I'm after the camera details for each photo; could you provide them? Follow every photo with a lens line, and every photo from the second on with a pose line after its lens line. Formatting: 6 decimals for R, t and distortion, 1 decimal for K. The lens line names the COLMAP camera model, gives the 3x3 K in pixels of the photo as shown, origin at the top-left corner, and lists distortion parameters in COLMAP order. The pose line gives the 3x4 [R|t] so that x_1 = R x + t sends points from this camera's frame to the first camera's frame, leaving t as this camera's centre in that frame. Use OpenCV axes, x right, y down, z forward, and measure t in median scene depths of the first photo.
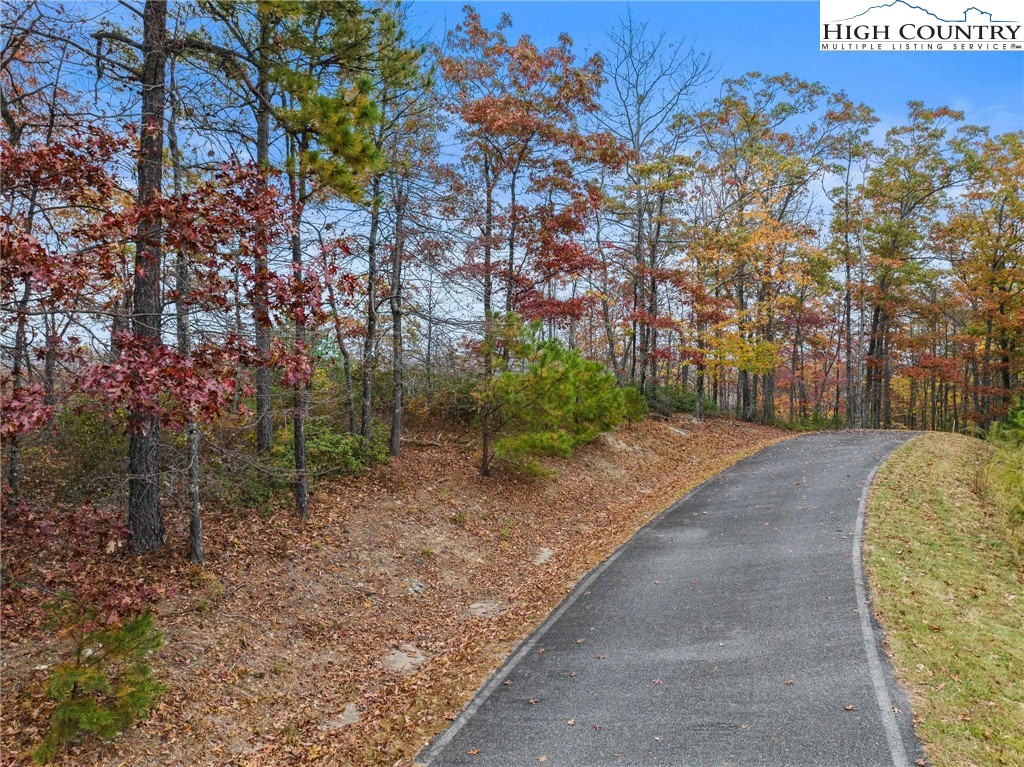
lens RADIAL K [[719.4, 0, 513.4], [0, 719.4, 383.4], [0, 0, 1]] dist [-0.032304, 0.001410]
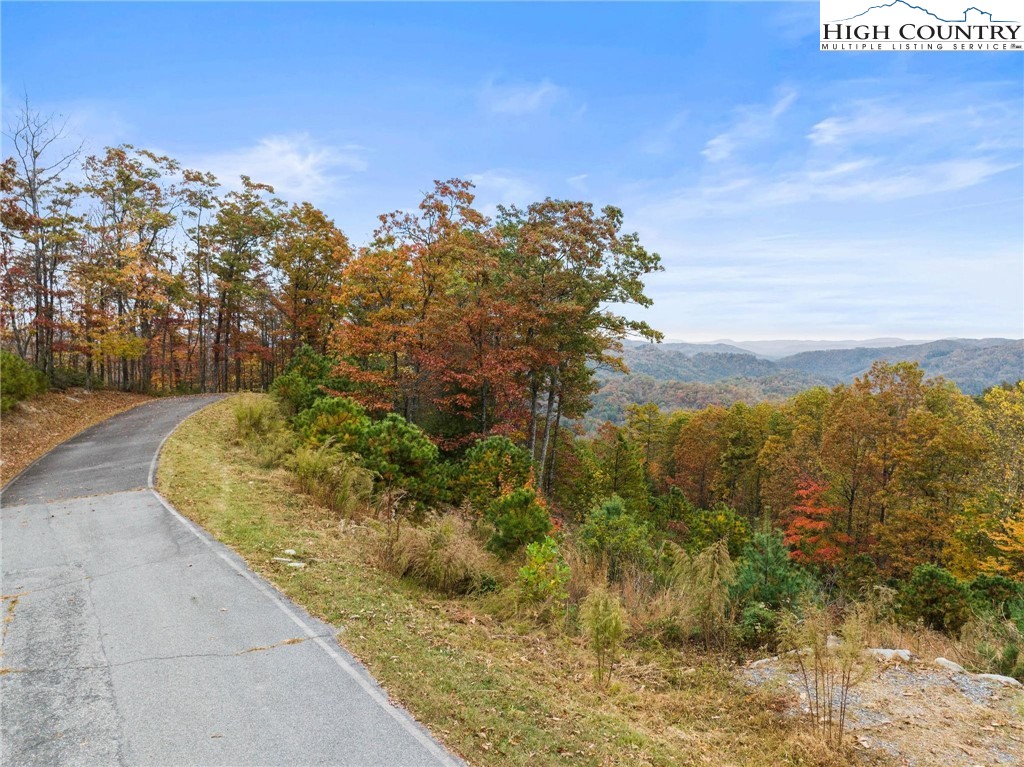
lens RADIAL K [[719.4, 0, 517.5], [0, 719.4, 382.7], [0, 0, 1]] dist [-0.032304, 0.001410]
pose [[0.700048, -0.033433, 0.713313, -0.163500], [0.007037, 0.999178, 0.039925, -0.018521], [-0.714062, -0.022930, 0.699707, -0.638053]]
